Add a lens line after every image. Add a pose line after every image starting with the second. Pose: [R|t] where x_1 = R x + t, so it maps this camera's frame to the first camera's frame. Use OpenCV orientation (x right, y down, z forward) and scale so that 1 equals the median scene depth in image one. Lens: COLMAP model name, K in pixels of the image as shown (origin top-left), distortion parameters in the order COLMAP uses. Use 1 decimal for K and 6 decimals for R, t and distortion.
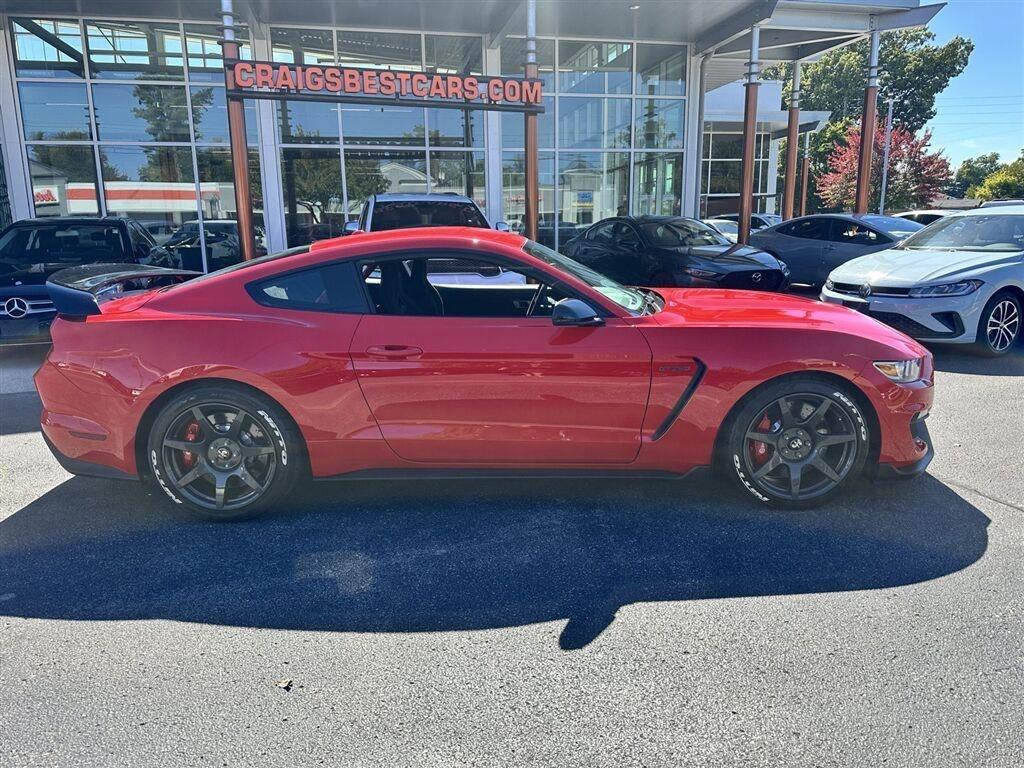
lens RADIAL K [[720.6, 0, 508.4], [0, 720.6, 381.3], [0, 0, 1]] dist [0.051188, -0.062422]
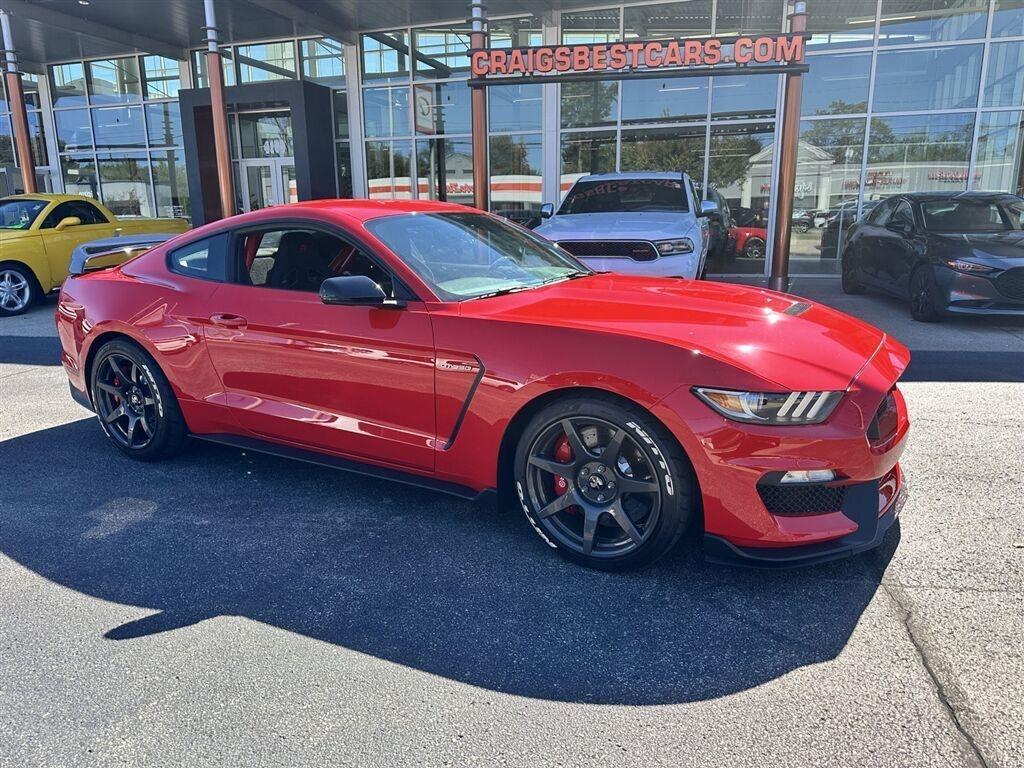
lens RADIAL K [[720.6, 0, 508.4], [0, 720.6, 381.3], [0, 0, 1]] dist [0.051188, -0.062422]
pose [[0.863879, 0.115154, -0.490360, 0.240896], [-0.105301, 0.993293, 0.047749, -0.016327], [0.492570, 0.010386, 0.870211, 0.105415]]
